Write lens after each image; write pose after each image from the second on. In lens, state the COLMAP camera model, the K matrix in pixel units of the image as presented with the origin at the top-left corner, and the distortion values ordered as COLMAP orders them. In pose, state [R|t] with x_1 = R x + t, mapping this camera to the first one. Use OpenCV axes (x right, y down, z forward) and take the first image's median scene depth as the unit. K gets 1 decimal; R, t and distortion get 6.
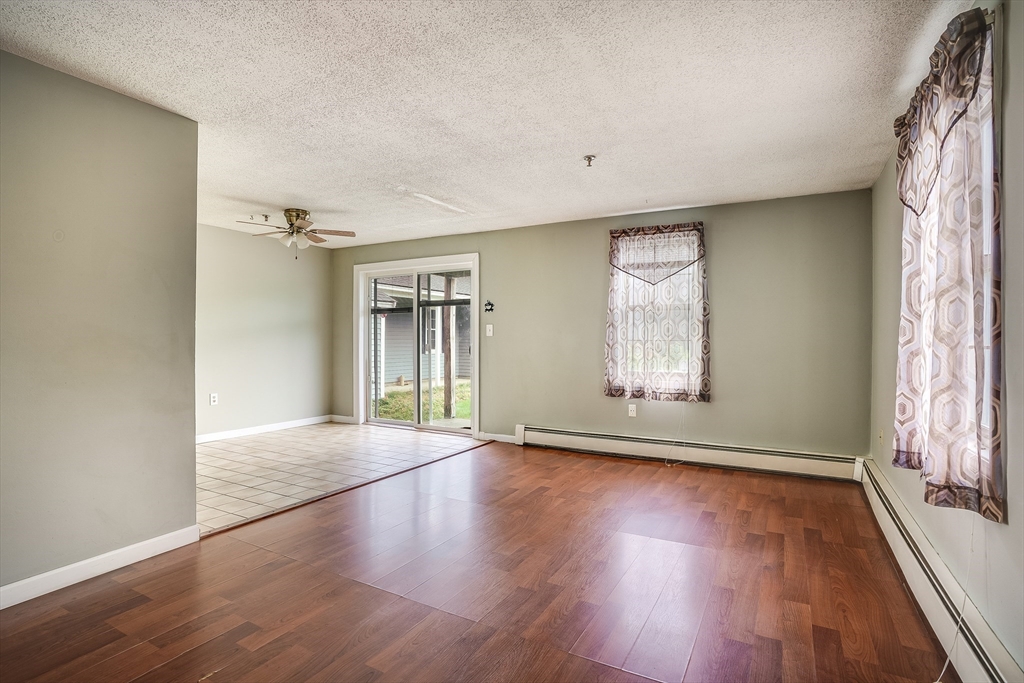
lens RADIAL K [[513.7, 0, 507.9], [0, 513.7, 333.0], [0, 0, 1]] dist [-0.048535, 0.019086]
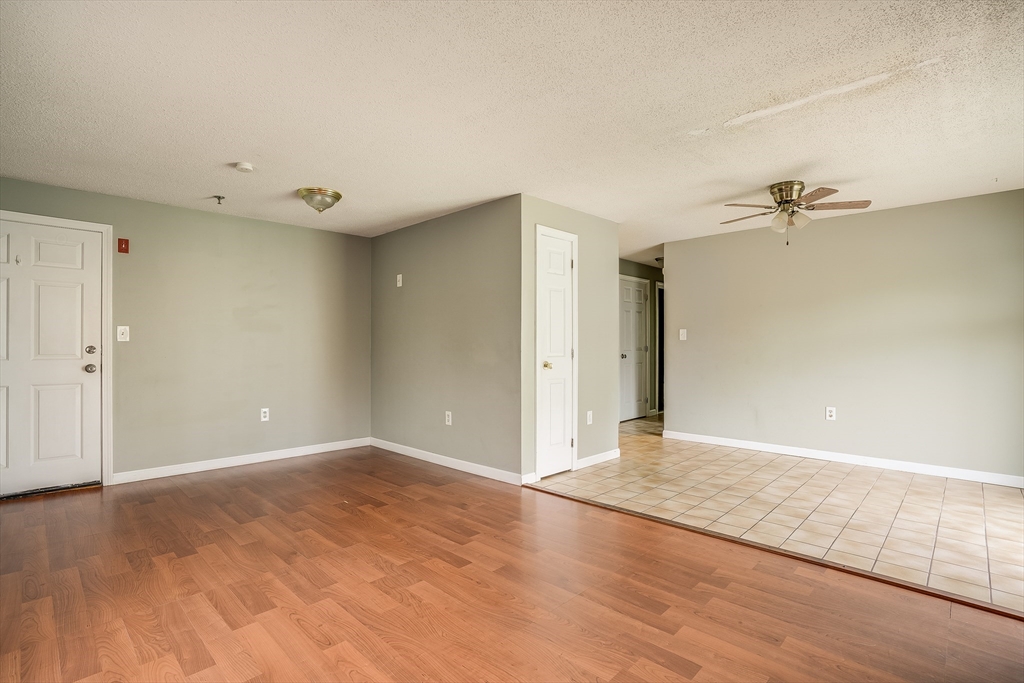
lens RADIAL K [[494.2, 0, 508.9], [0, 494.2, 343.8], [0, 0, 1]] dist [-0.064114, 0.024017]
pose [[-0.260763, -0.003585, -0.965396, 0.475413], [0.008083, 0.999950, -0.005896, 0.012436], [0.965369, -0.009341, -0.260721, 0.861397]]
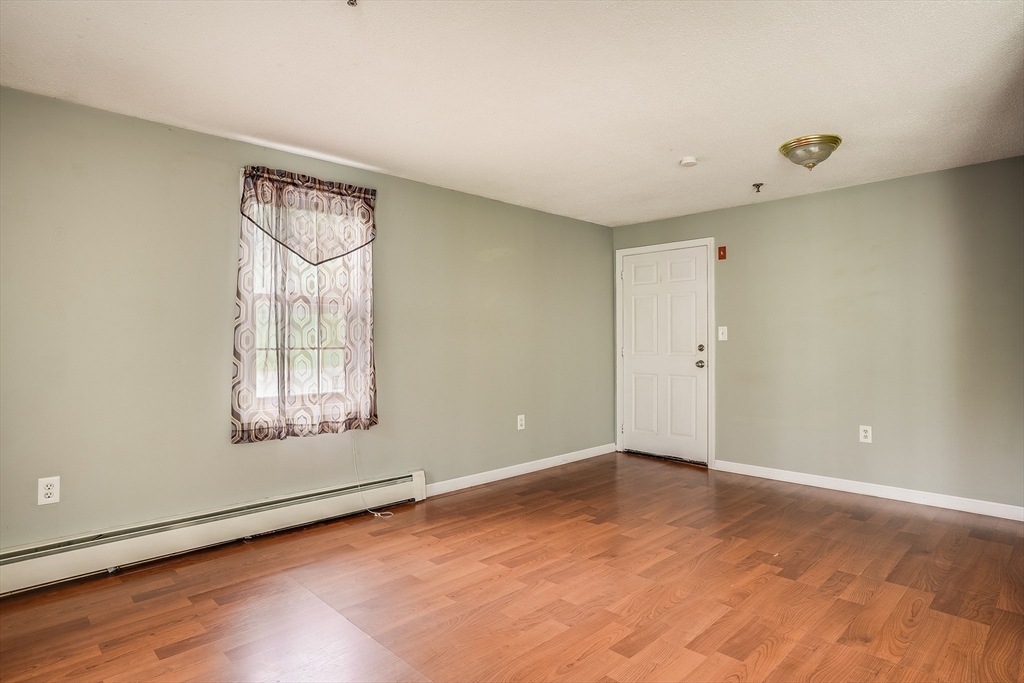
lens RADIAL K [[554.9, 0, 510.5], [0, 554.9, 338.3], [0, 0, 1]] dist [-0.028203, 0.001530]
pose [[-0.958416, 0.002004, 0.285368, -0.111602], [-0.002418, 0.999882, -0.015142, 0.010054], [-0.285365, -0.015202, -0.958298, 1.135632]]
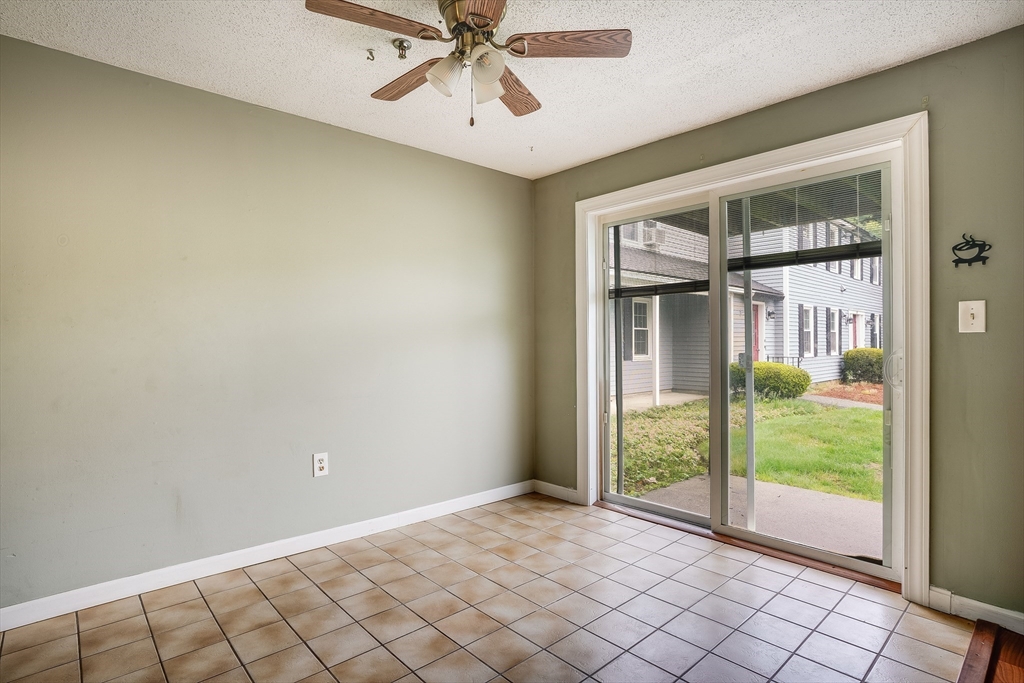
lens RADIAL K [[534.1, 0, 512.0], [0, 534.1, 341.5], [0, 0, 1]] dist [-0.045861, 0.028626]
pose [[0.949785, -0.005543, -0.312855, -0.301715], [0.008916, 0.999917, 0.009353, 0.008107], [0.312777, -0.011673, 0.949755, 0.715616]]
